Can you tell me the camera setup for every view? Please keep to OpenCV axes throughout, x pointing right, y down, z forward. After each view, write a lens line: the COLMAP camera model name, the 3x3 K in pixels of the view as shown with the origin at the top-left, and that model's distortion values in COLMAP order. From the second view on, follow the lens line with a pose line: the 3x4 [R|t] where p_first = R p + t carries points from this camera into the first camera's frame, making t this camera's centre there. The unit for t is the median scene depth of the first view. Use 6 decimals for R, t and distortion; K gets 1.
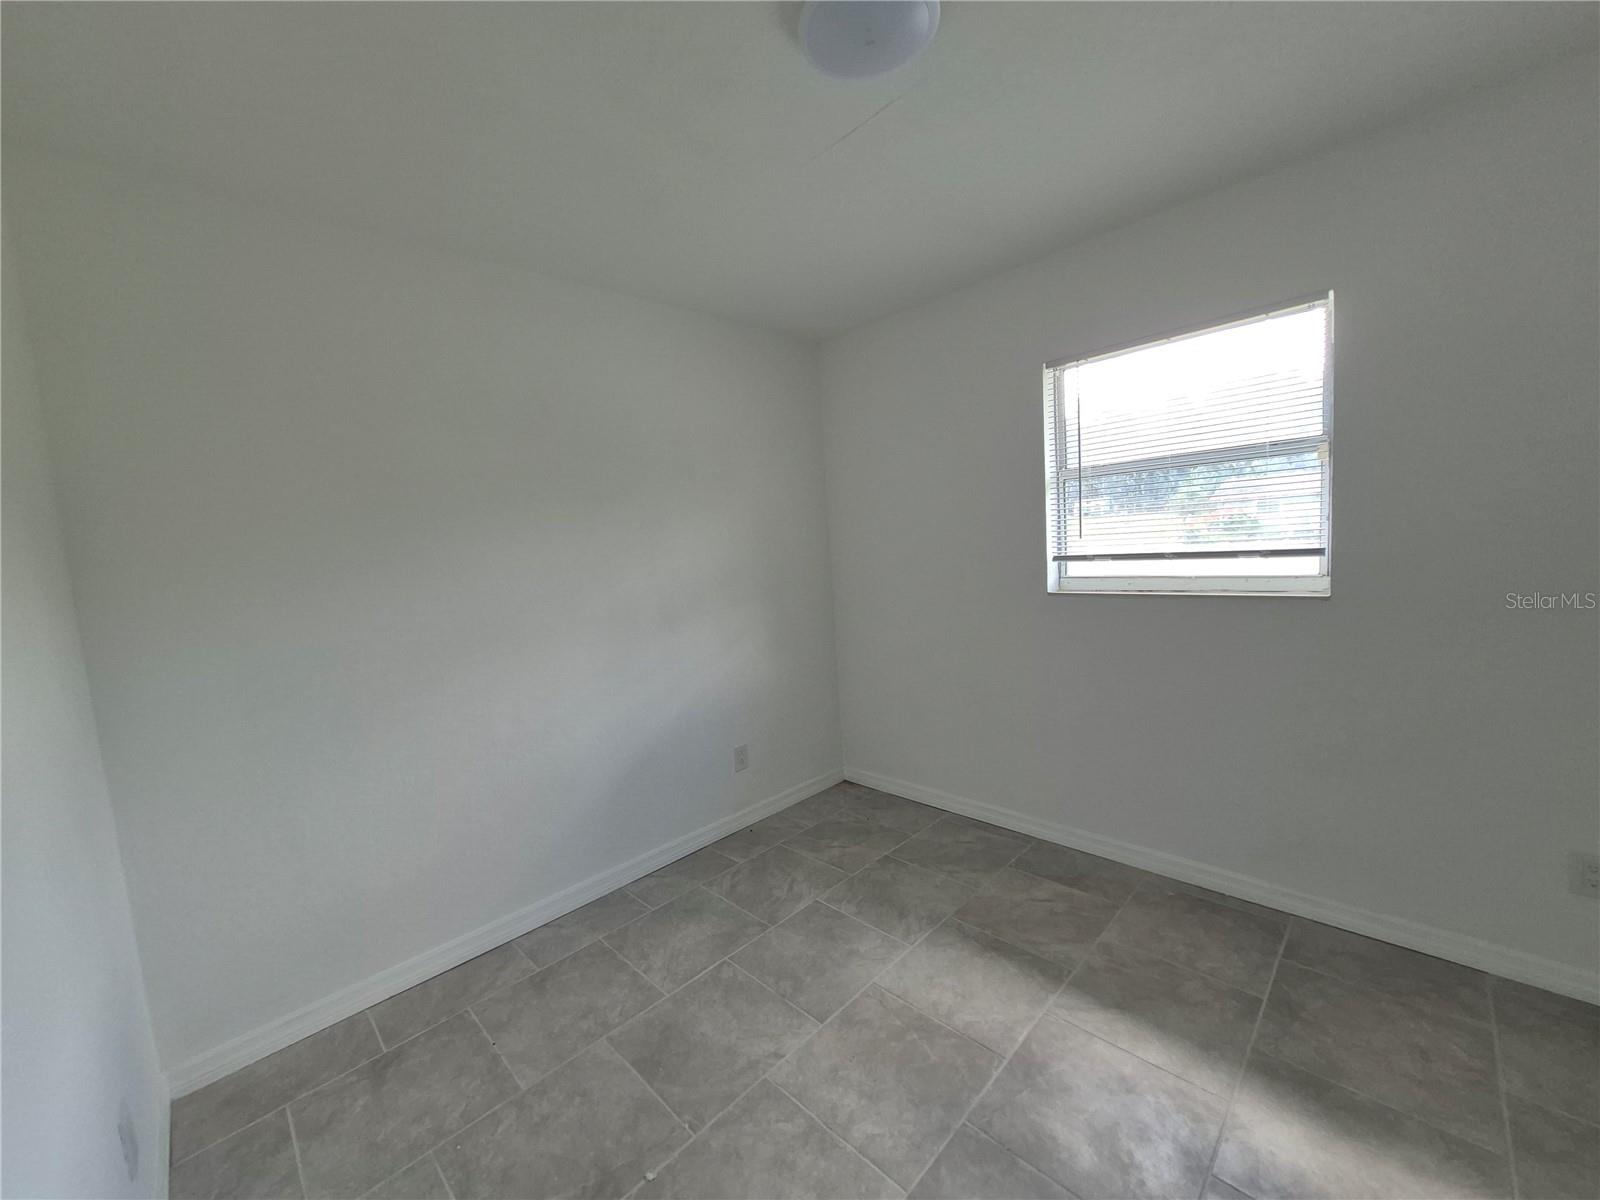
lens RADIAL K [[627.6, 0, 798.0], [0, 627.6, 598.6], [0, 0, 1]] dist [-0.009377, -0.000131]
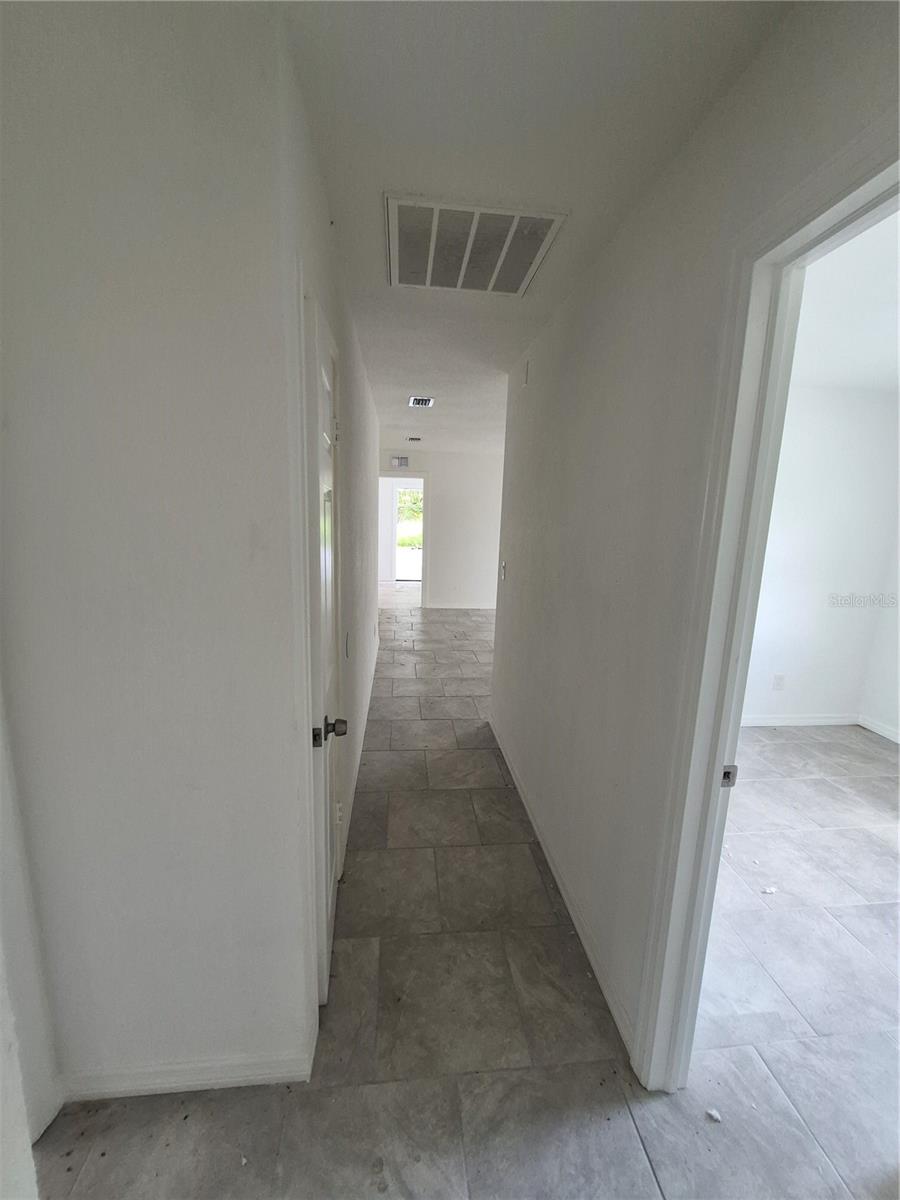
lens RADIAL K [[470.7, 0, 452.8], [0, 470.7, 597.4], [0, 0, 1]] dist [-0.009377, -0.000131]
pose [[0.774265, 0.204857, -0.598789, -0.080938], [-0.147163, 0.978504, 0.144475, 0.006809], [0.615514, -0.023742, 0.787768, -0.469858]]
